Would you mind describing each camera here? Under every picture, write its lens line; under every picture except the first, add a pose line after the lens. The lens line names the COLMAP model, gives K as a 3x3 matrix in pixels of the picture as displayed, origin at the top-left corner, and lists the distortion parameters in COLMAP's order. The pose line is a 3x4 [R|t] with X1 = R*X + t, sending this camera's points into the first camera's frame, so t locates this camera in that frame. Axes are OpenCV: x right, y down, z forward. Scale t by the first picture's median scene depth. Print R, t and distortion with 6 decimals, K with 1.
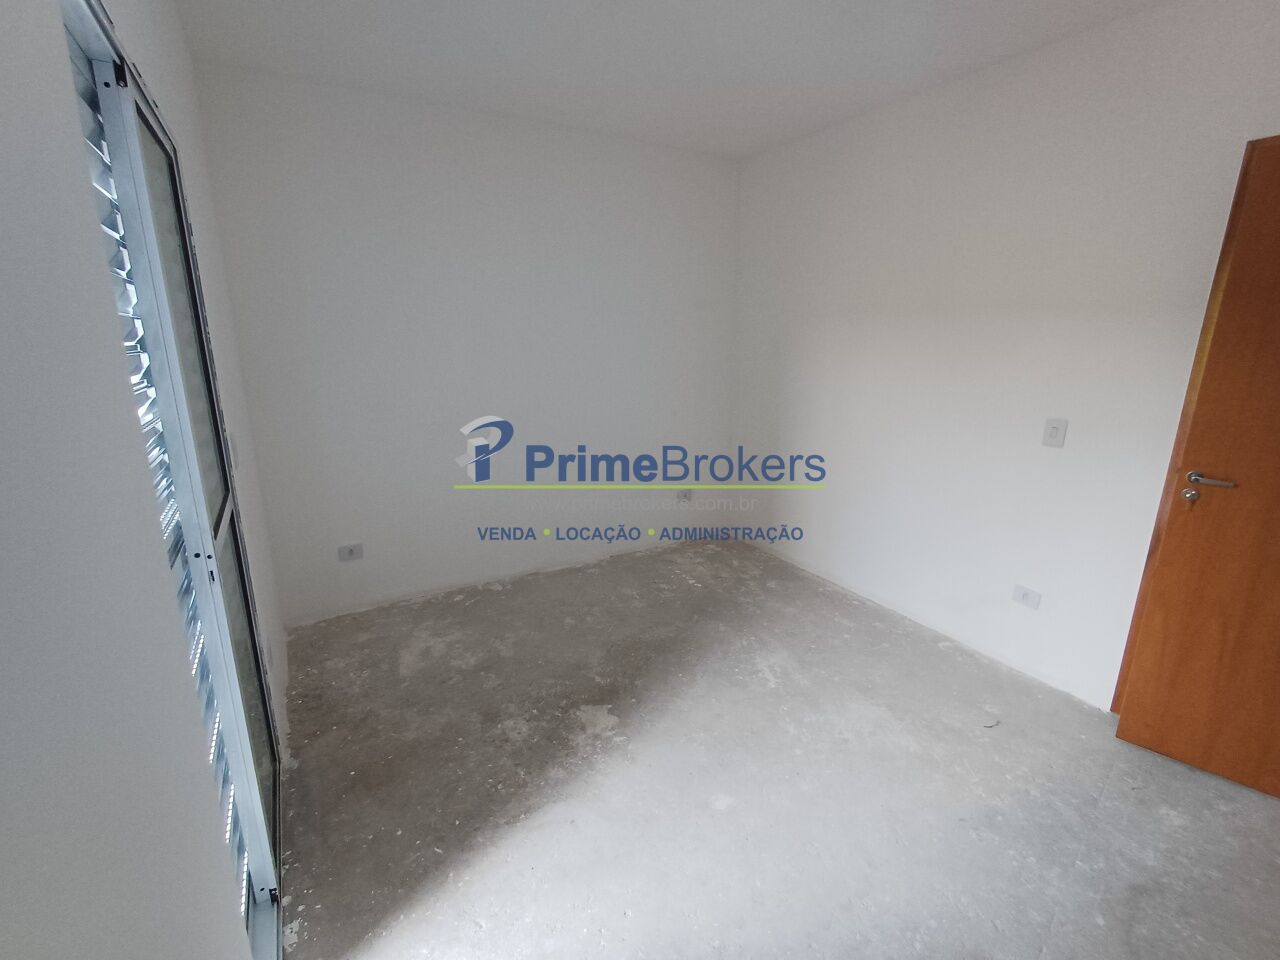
lens RADIAL K [[573.0, 0, 640.0], [0, 573.0, 480.0], [0, 0, 1]] dist [0.000165, 0.000087]
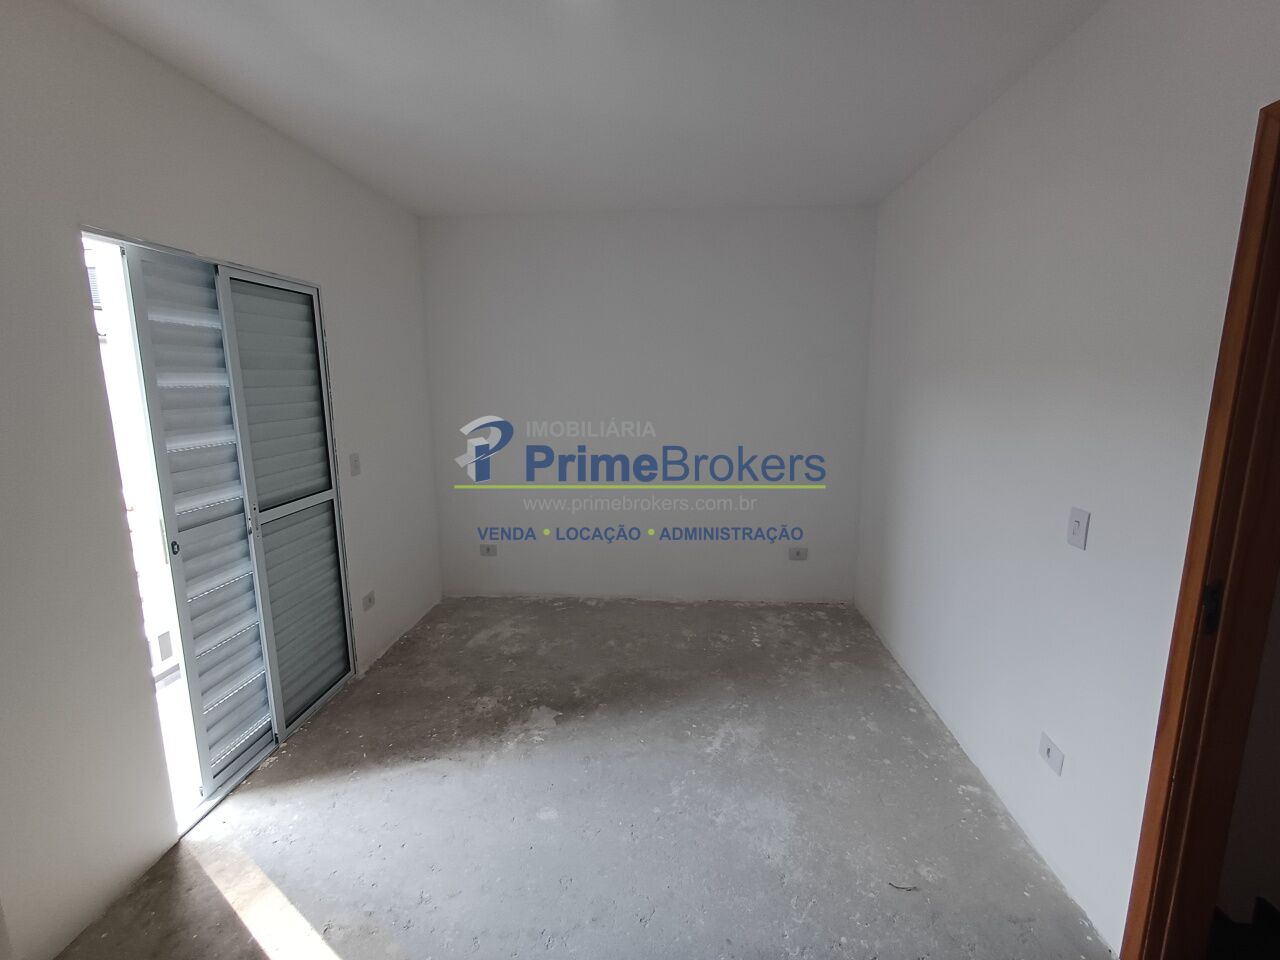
lens RADIAL K [[573.0, 0, 640.0], [0, 573.0, 480.0], [0, 0, 1]] dist [0.000165, 0.000087]
pose [[0.829579, 0.092045, -0.550751, 0.554904], [-0.134440, 0.990230, -0.037009, -0.035919], [0.541964, 0.104745, 0.833849, 0.076732]]
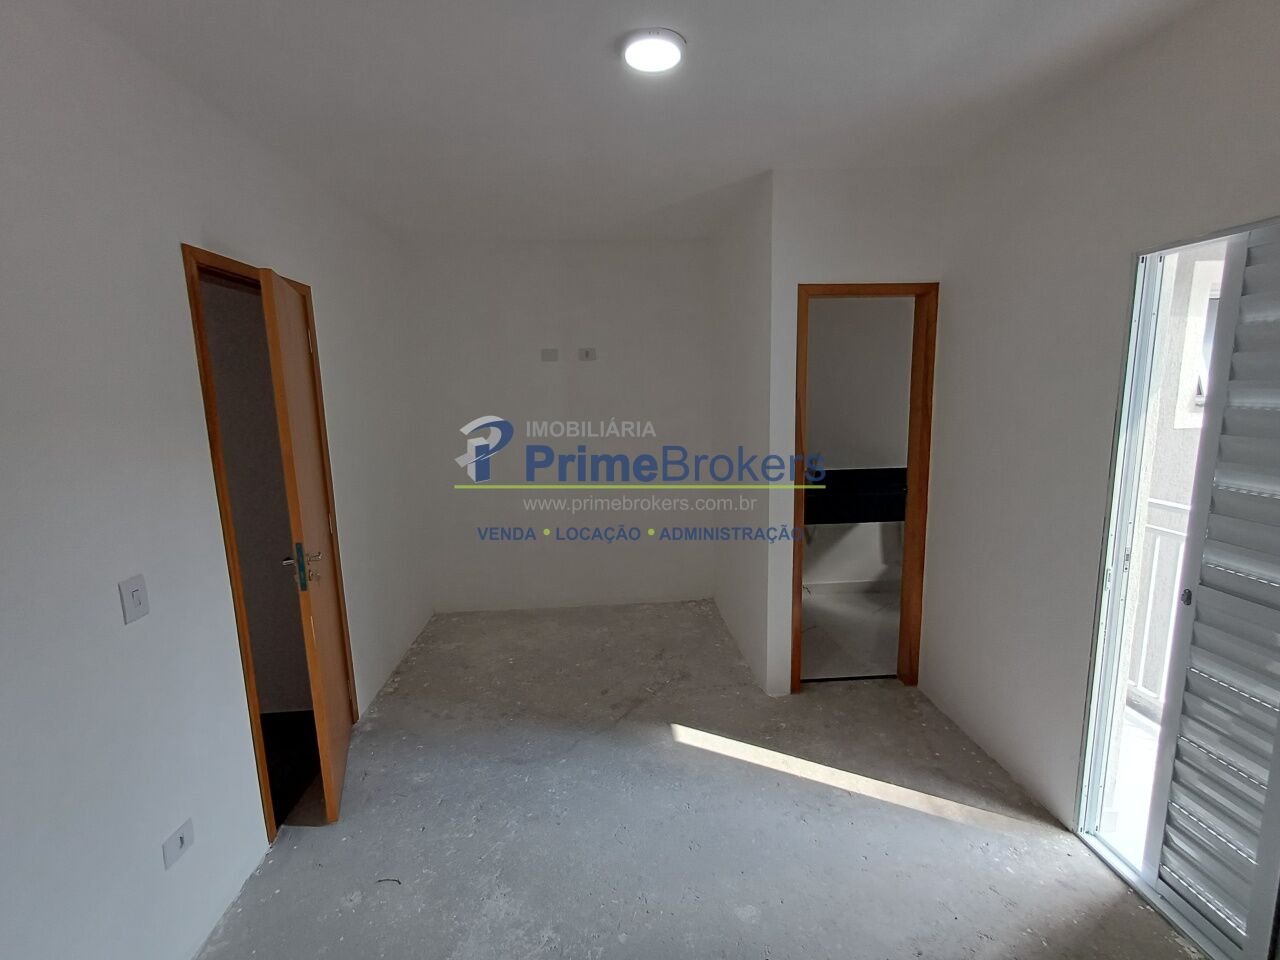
lens RADIAL K [[597.5, 0, 640.0], [0, 597.5, 480.0], [0, 0, 1]] dist [0.000009, -0.000091]
pose [[-0.898554, -0.050525, 0.435944, -0.060698], [0.134333, 0.914007, 0.382814, -0.325882], [-0.417797, 0.402540, -0.814498, 1.058215]]
